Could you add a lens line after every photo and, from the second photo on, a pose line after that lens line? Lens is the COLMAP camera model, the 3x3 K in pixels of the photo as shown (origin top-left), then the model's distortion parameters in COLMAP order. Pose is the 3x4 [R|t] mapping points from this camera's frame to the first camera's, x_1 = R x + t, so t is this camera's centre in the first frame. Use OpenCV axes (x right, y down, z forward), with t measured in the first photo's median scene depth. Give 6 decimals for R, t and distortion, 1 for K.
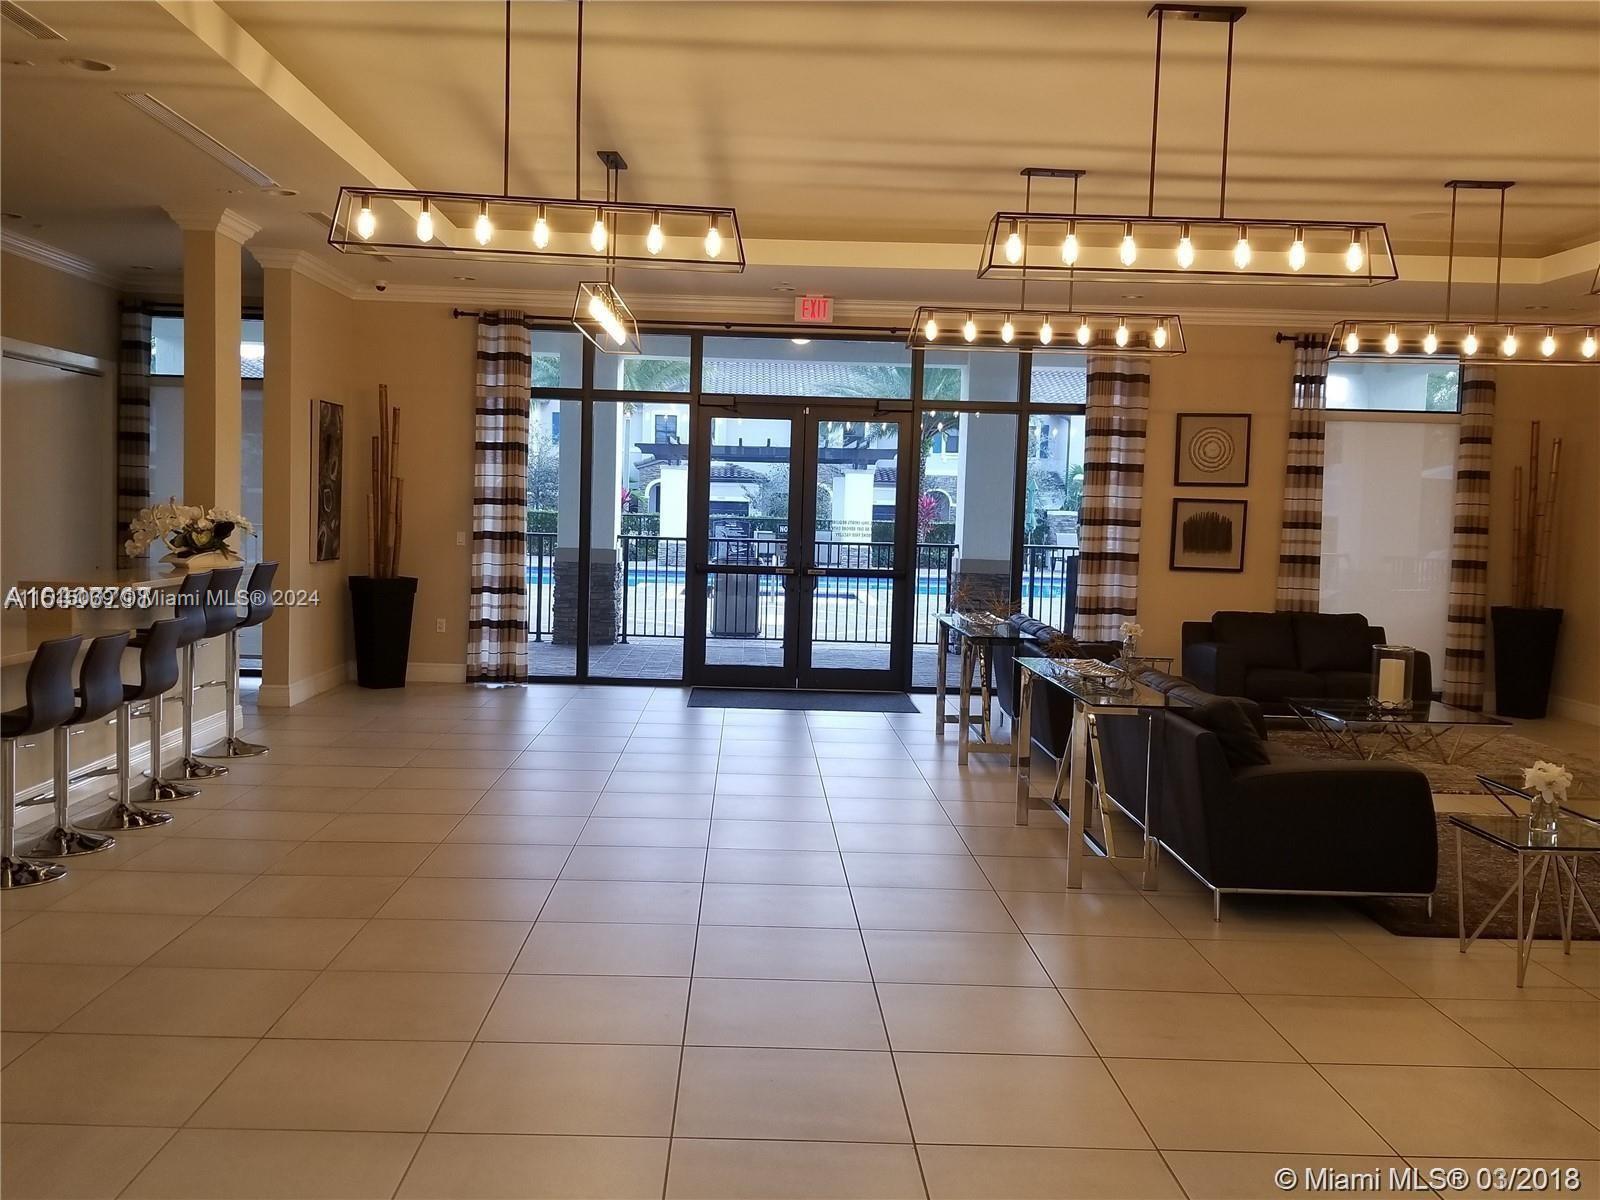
lens RADIAL K [[1290.5, 0, 800.0], [0, 1290.5, 600.0], [0, 0, 1]] dist [-0.104784, -0.002323]
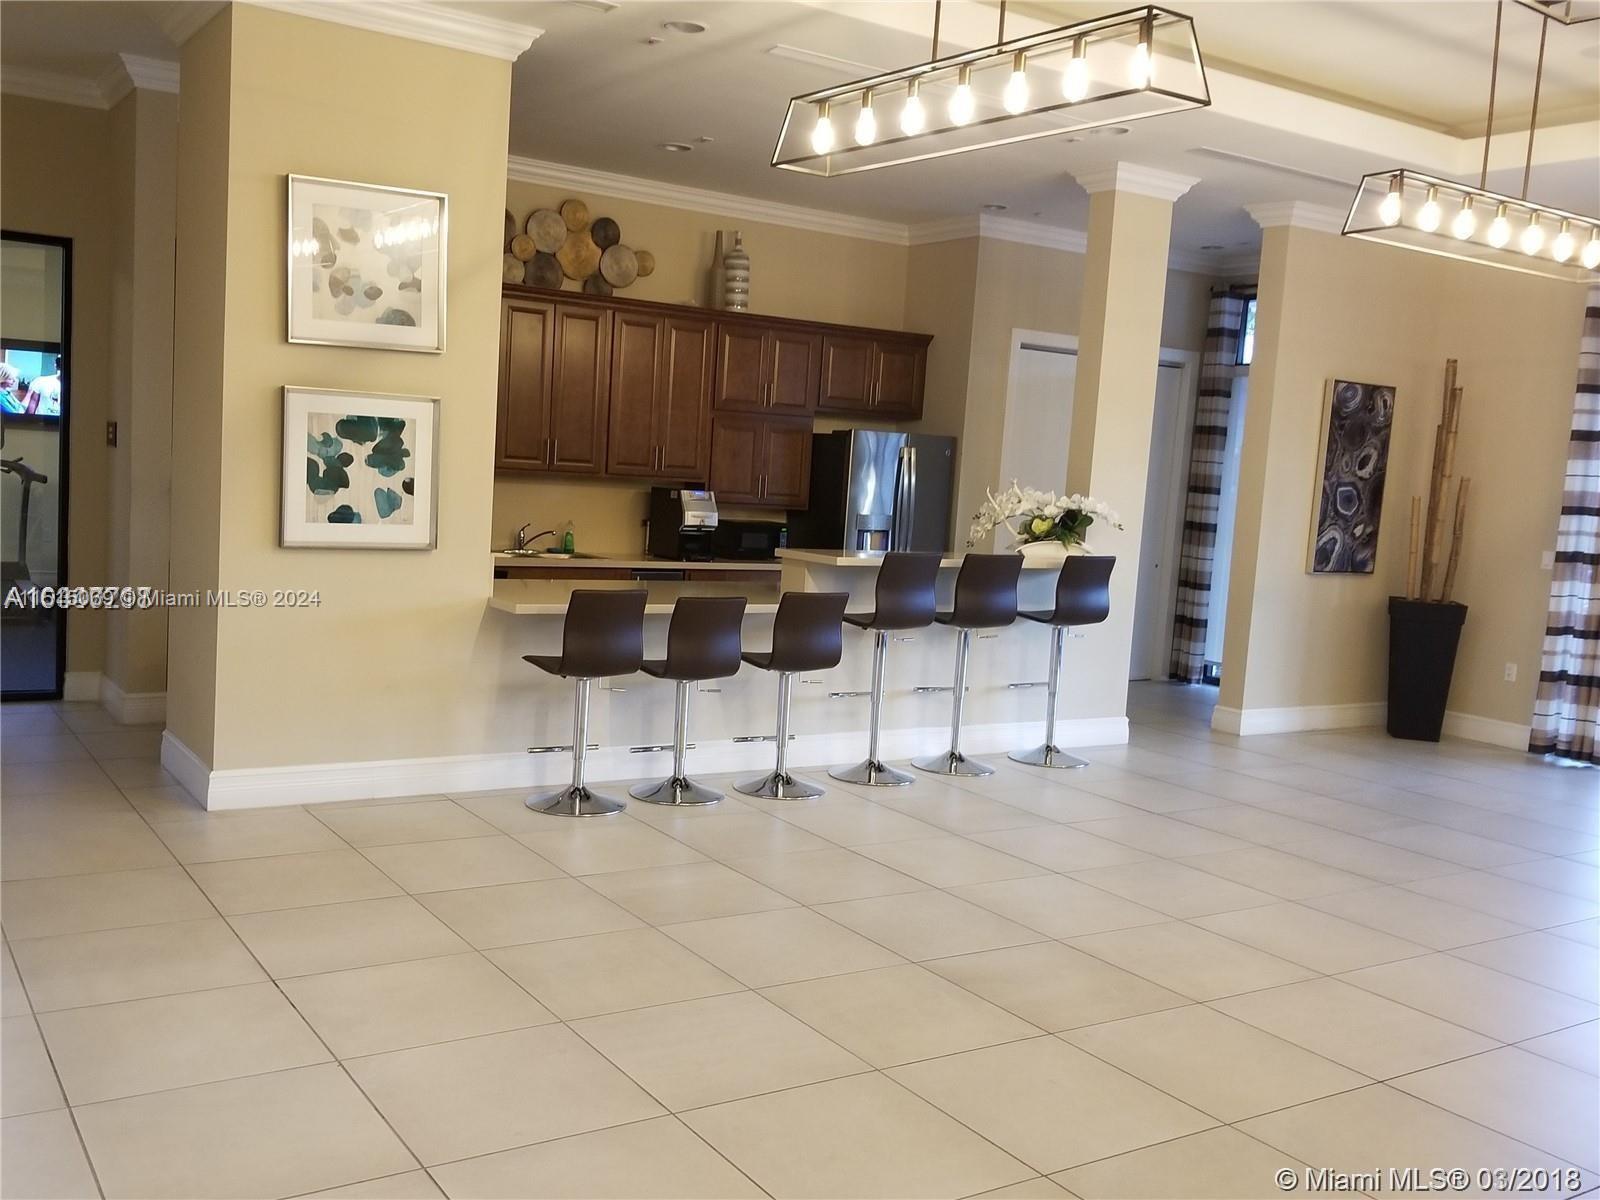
lens RADIAL K [[1321.5, 0, 800.0], [0, 1321.5, 600.0], [0, 0, 1]] dist [-0.002850, -0.002252]
pose [[0.498846, 0.085435, -0.862470, 0.192260], [-0.104549, 0.993795, 0.037974, -0.008812], [0.860362, 0.071227, 0.504682, 0.244236]]
